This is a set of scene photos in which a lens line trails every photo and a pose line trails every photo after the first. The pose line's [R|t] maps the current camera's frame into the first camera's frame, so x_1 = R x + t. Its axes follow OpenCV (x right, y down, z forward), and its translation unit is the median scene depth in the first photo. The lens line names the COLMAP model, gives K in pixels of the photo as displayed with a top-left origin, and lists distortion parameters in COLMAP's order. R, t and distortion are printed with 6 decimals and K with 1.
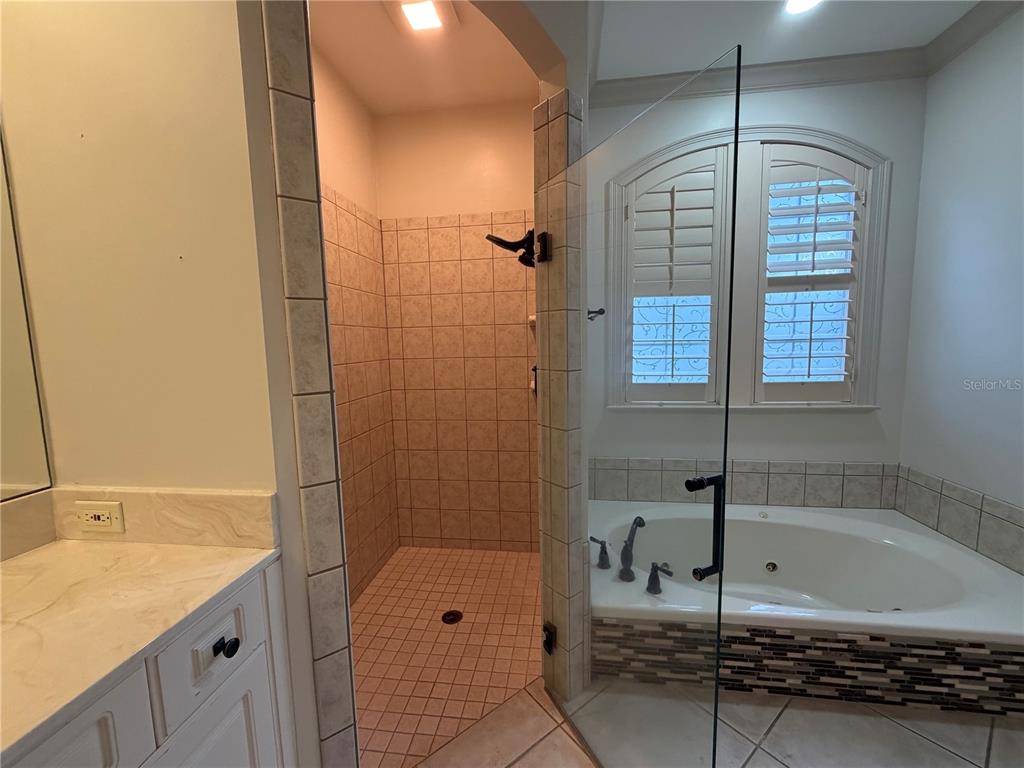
lens RADIAL K [[408.2, 0, 506.7], [0, 408.2, 383.0], [0, 0, 1]] dist [-0.002287, 0.000273]
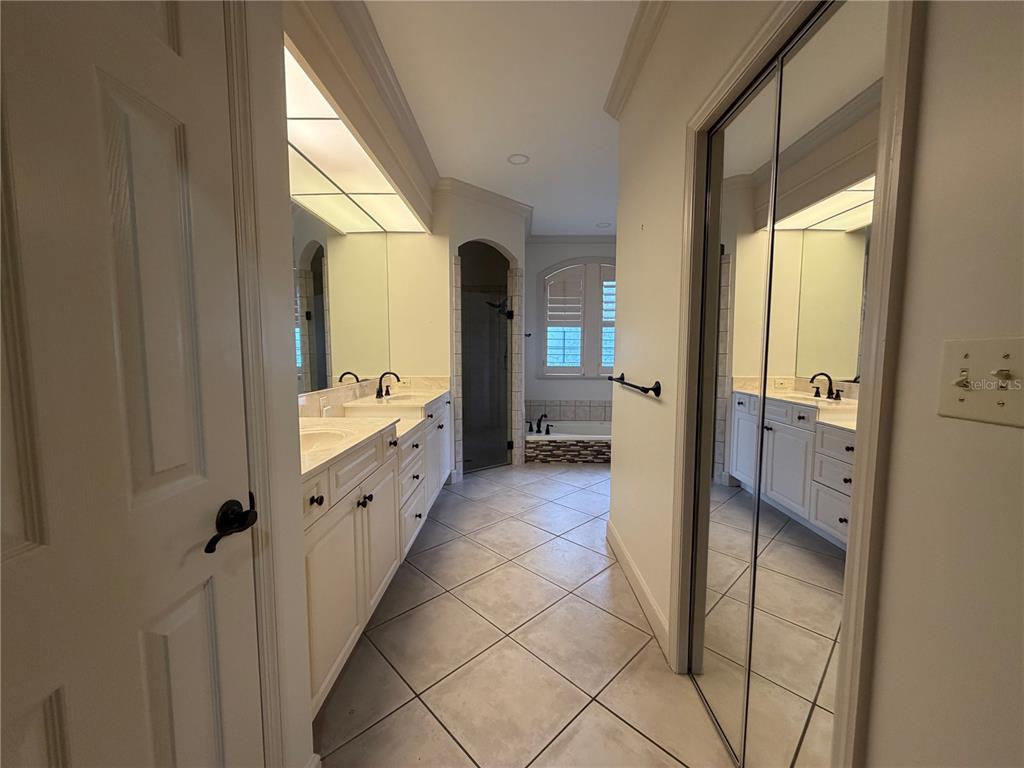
lens RADIAL K [[408.2, 0, 518.2], [0, 408.2, 387.0], [0, 0, 1]] dist [-0.002287, 0.000273]
pose [[0.989561, 0.011595, 0.143647, -0.261227], [-0.009396, 0.999828, -0.015980, 0.244959], [-0.143808, 0.014464, 0.989500, -1.870762]]
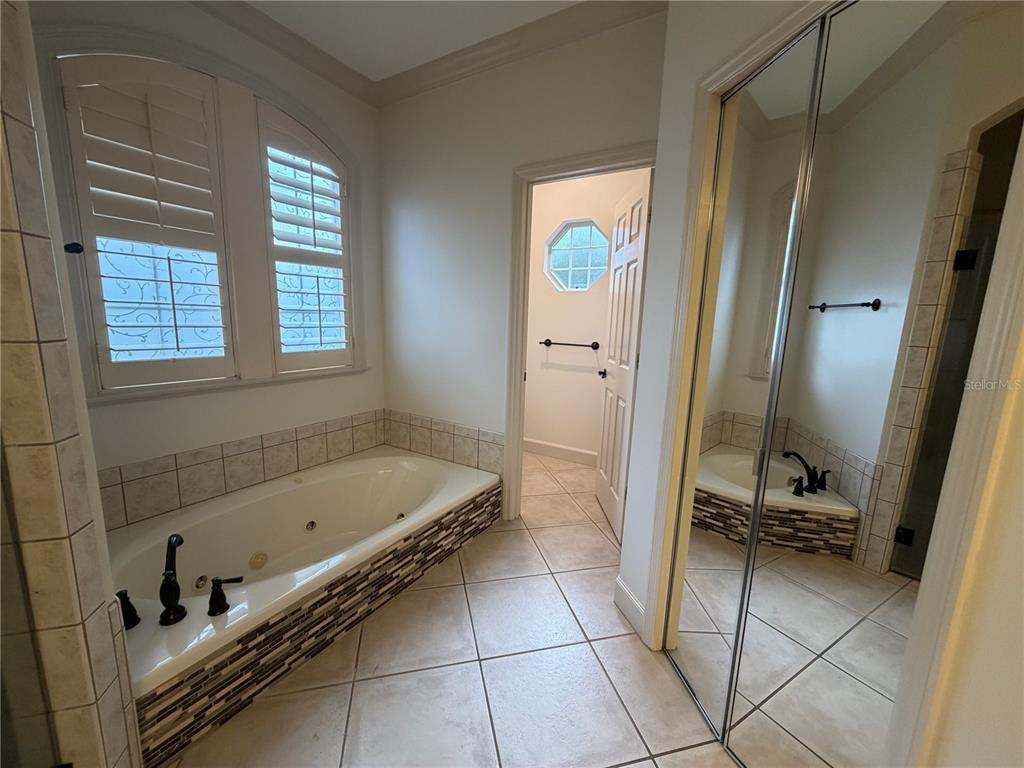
lens RADIAL K [[408.2, 0, 512.9], [0, 408.2, 384.8], [0, 0, 1]] dist [-0.002287, 0.000273]
pose [[0.392640, -0.116841, 0.912240, -0.105705], [0.053001, 0.993123, 0.104389, 0.004885], [-0.918164, 0.007362, 0.396132, 0.138830]]
